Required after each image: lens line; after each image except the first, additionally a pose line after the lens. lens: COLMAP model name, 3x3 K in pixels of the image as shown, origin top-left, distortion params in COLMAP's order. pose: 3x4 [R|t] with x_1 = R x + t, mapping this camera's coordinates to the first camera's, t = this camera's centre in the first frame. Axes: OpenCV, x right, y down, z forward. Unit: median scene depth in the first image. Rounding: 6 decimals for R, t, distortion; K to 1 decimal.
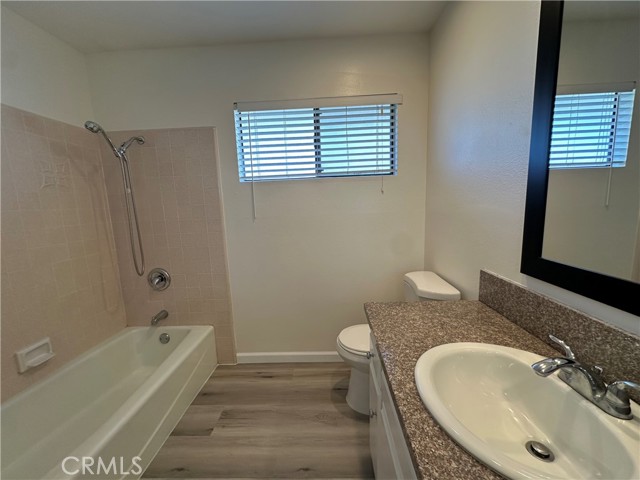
lens RADIAL K [[256.3, 0, 320.5], [0, 256.3, 239.4], [0, 0, 1]] dist [-0.014958, 0.000577]
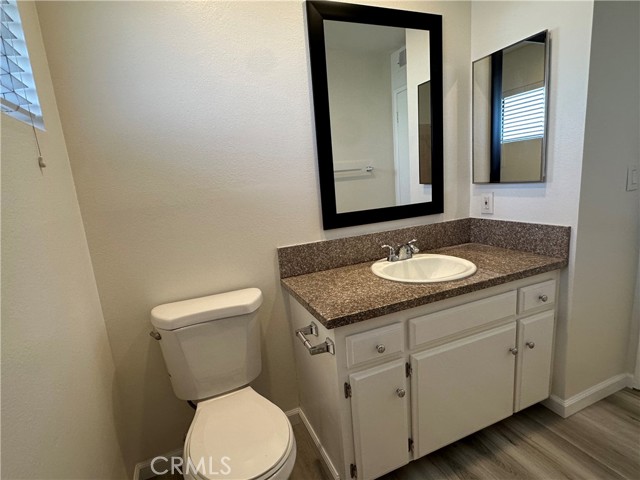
lens RADIAL K [[333.7, 0, 319.2], [0, 333.7, 240.5], [0, 0, 1]] dist [-0.005630, -0.000494]
pose [[-0.410655, -0.107067, 0.905483, -0.792528], [0.225009, 0.950468, 0.214433, -0.200426], [-0.883591, 0.291800, -0.366223, 1.679296]]
